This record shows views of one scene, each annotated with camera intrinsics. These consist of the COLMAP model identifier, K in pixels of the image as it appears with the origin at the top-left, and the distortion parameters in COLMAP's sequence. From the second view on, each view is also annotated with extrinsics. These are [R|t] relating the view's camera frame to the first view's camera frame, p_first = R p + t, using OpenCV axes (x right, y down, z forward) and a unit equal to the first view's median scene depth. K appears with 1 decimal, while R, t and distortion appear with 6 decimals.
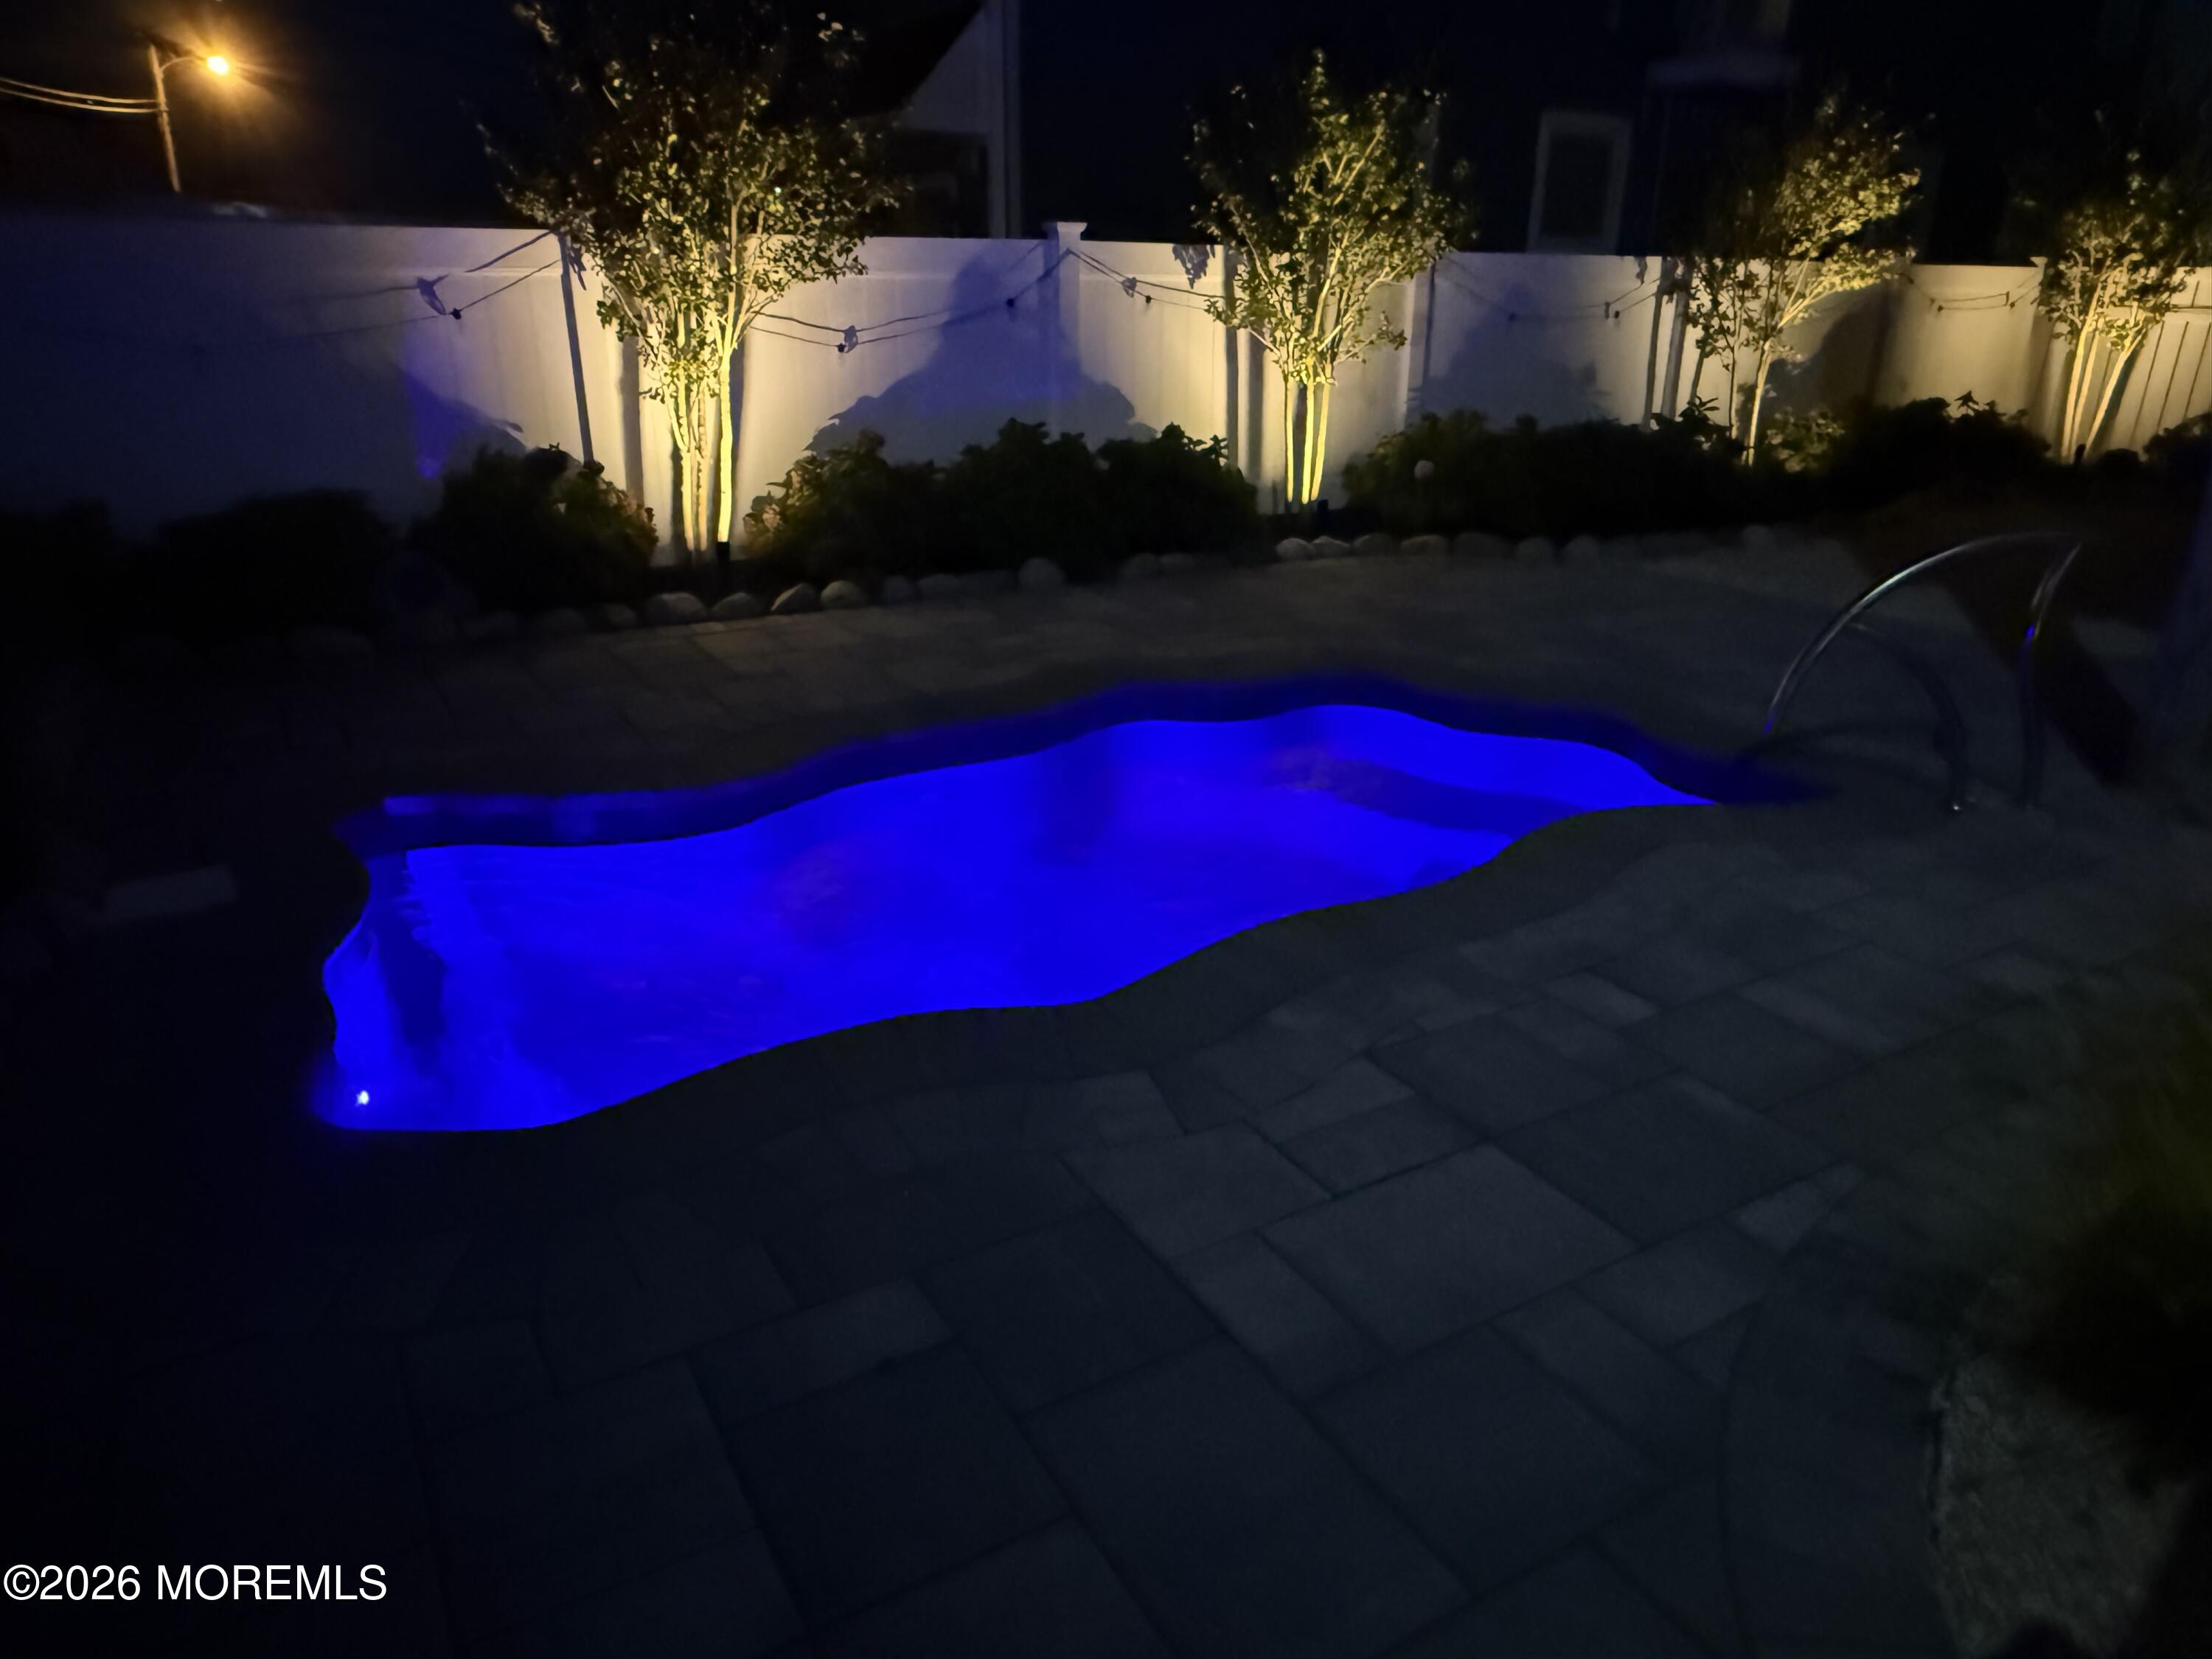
lens RADIAL K [[1452.8, 0, 1106.0], [0, 1452.8, 829.5], [0, 0, 1]] dist [-0.000117, -0.002913]
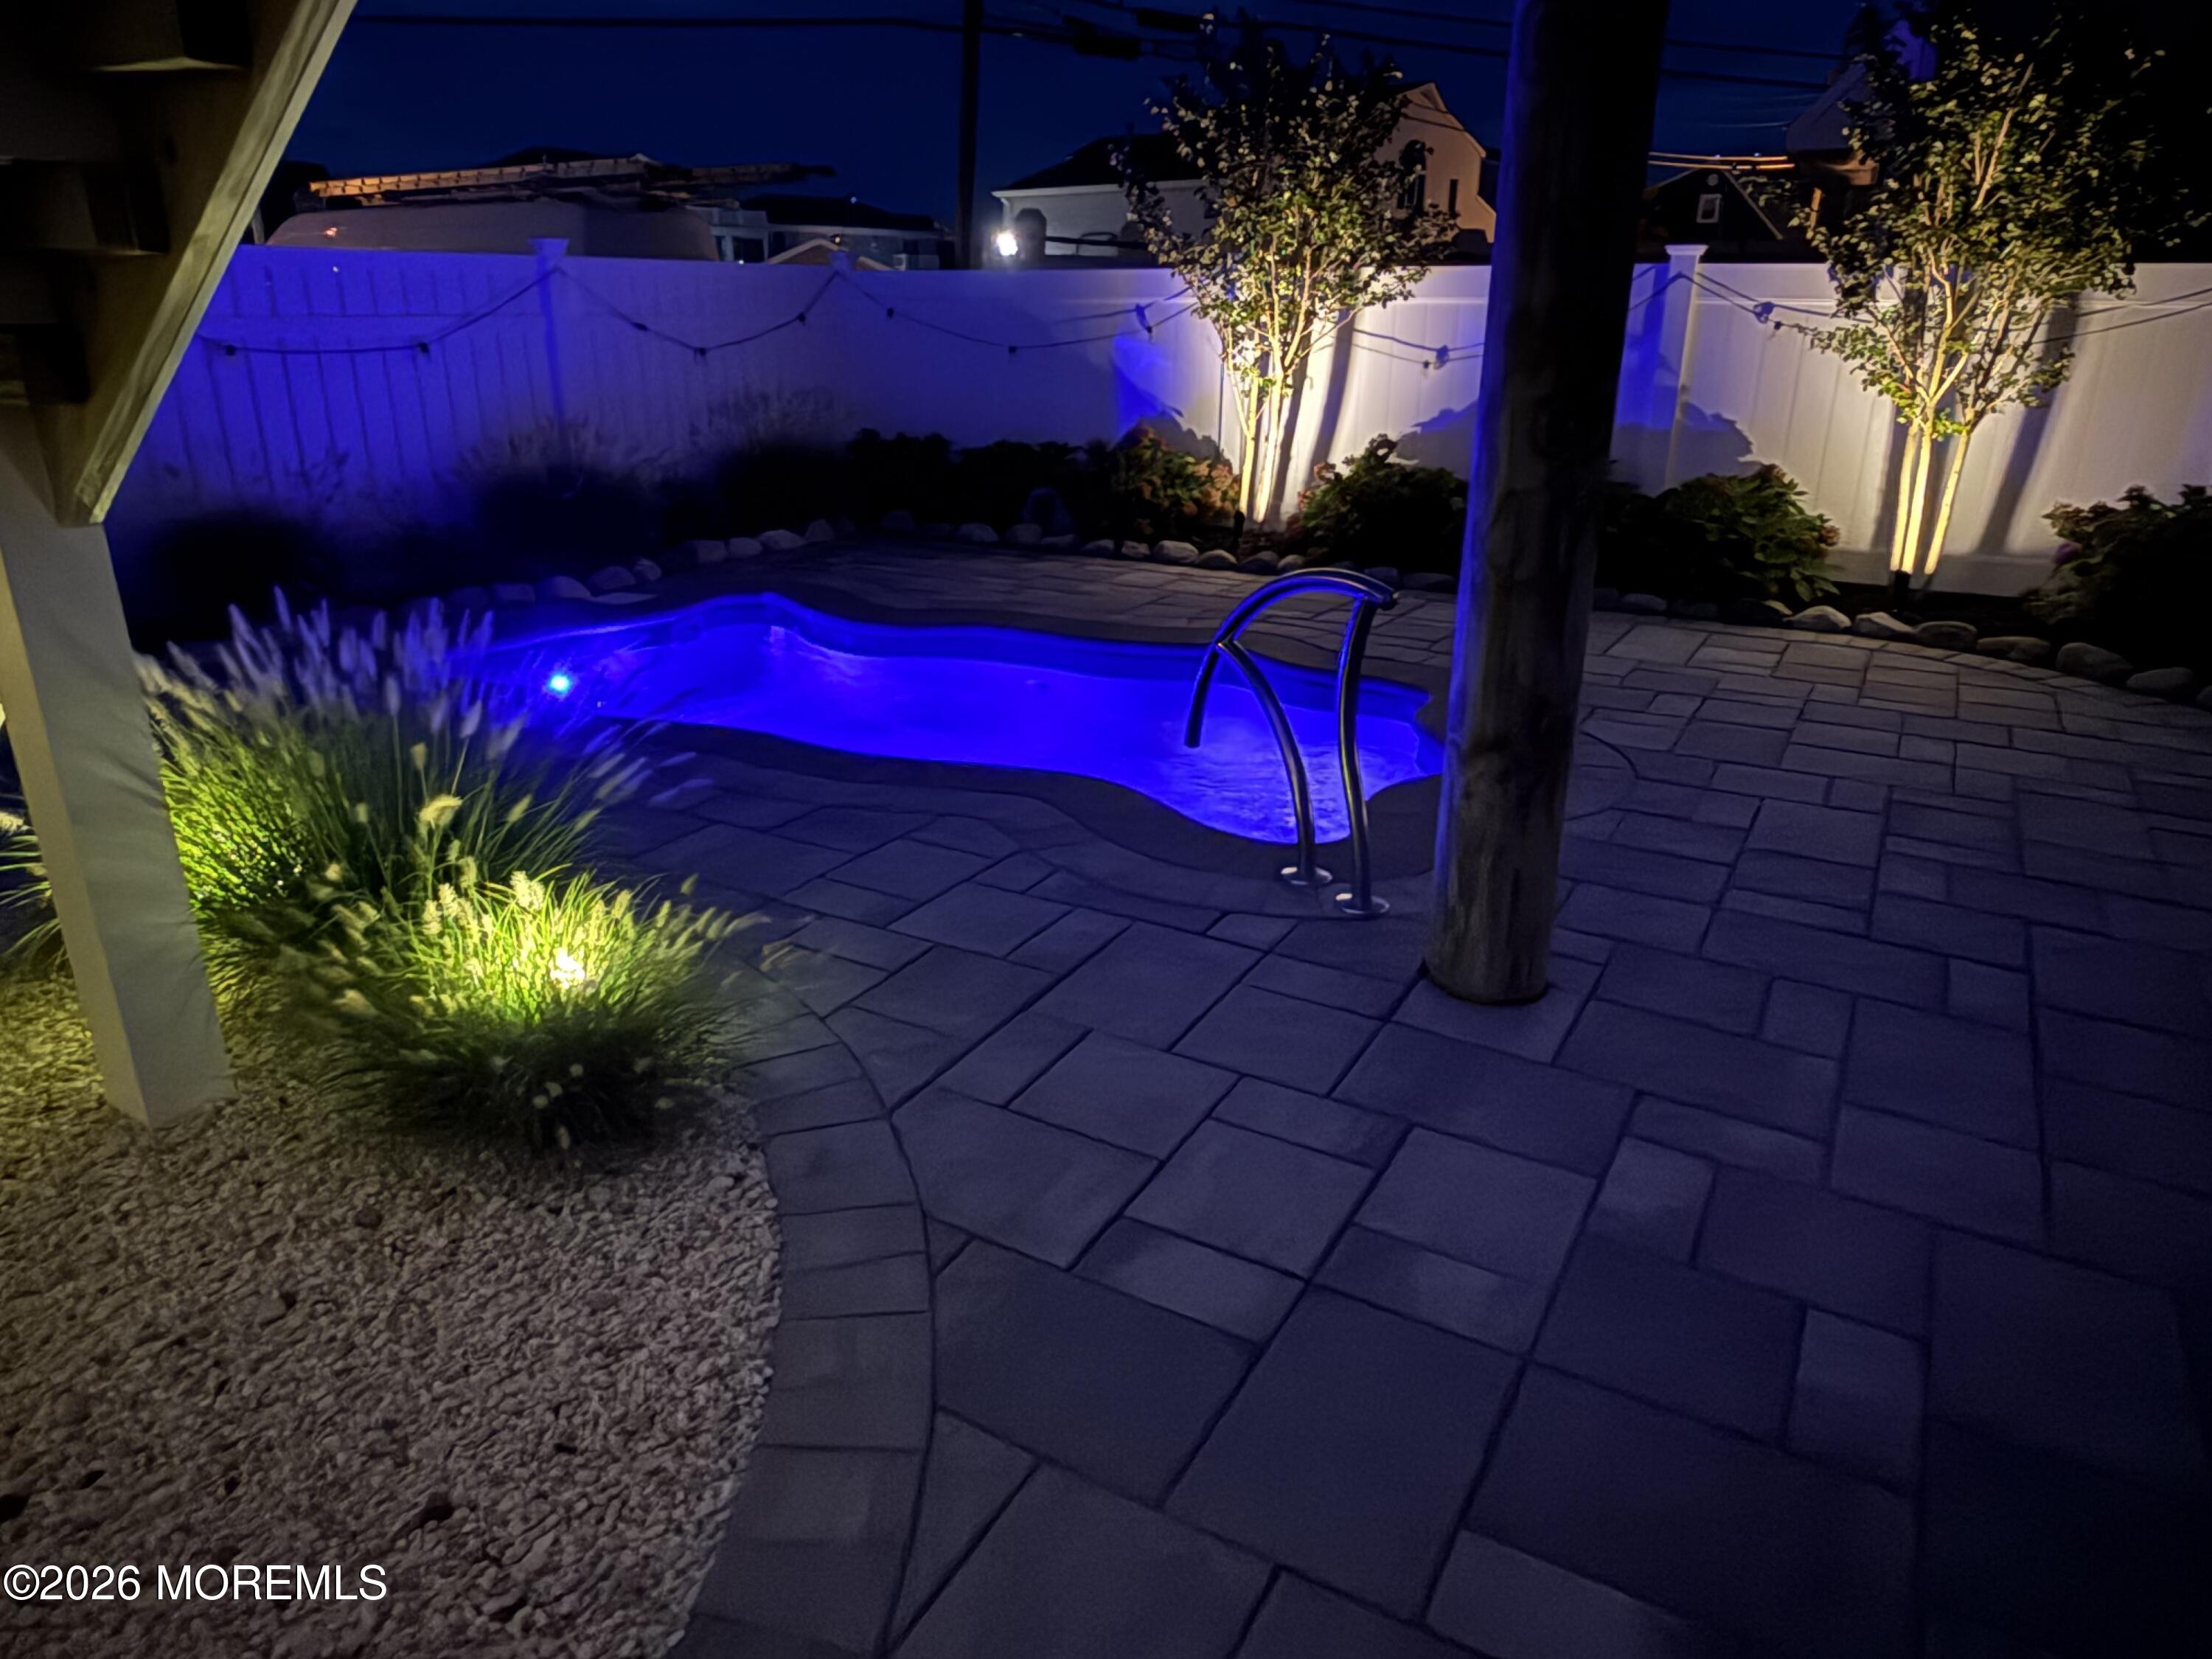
lens RADIAL K [[1414.5, 0, 1091.8], [0, 1414.5, 839.2], [0, 0, 1]] dist [-0.000420, -0.001544]
pose [[0.495330, 0.301759, -0.814610, 0.662538], [-0.308881, 0.937629, 0.159512, -0.073867], [0.811937, 0.172606, 0.557643, 0.218886]]
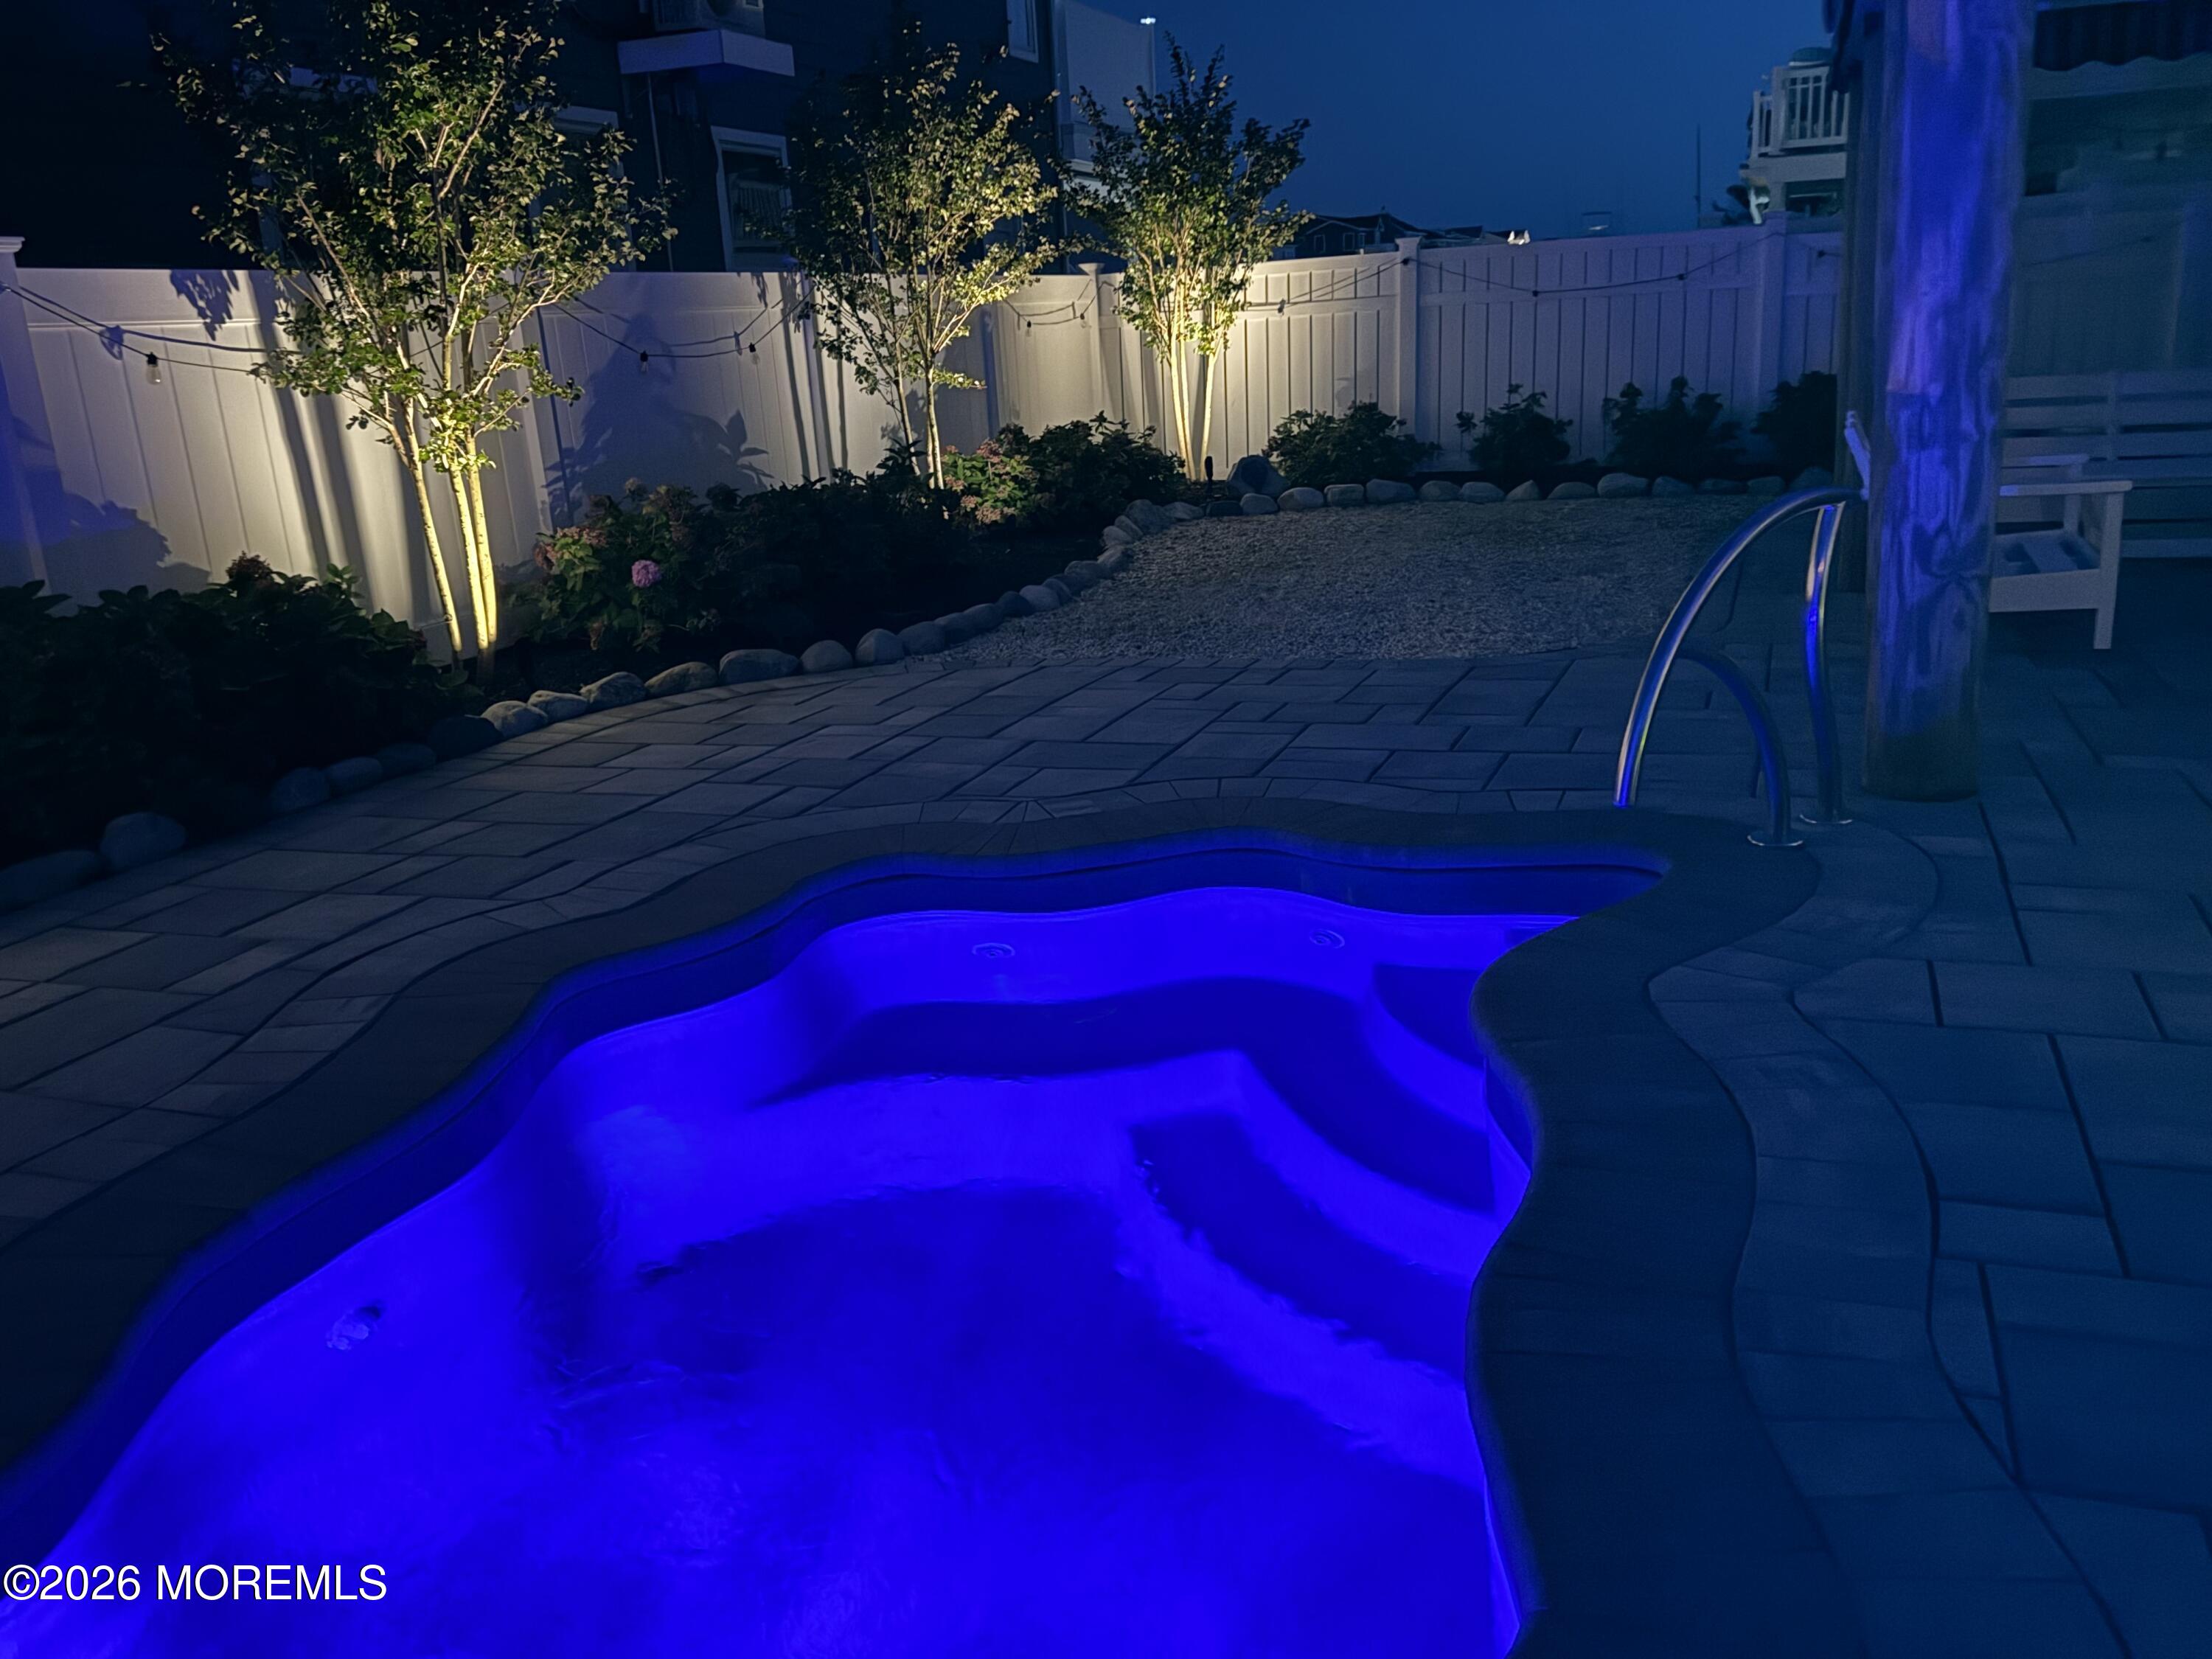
lens RADIAL K [[1823.5, 0, 1106.0], [0, 1823.5, 829.5], [0, 0, 1]] dist [0.139847, -0.238548]
pose [[0.776112, -0.222053, 0.590205, -0.166535], [0.283772, 0.958811, -0.012424, -0.062111], [-0.563137, 0.177126, 0.807158, 0.205341]]
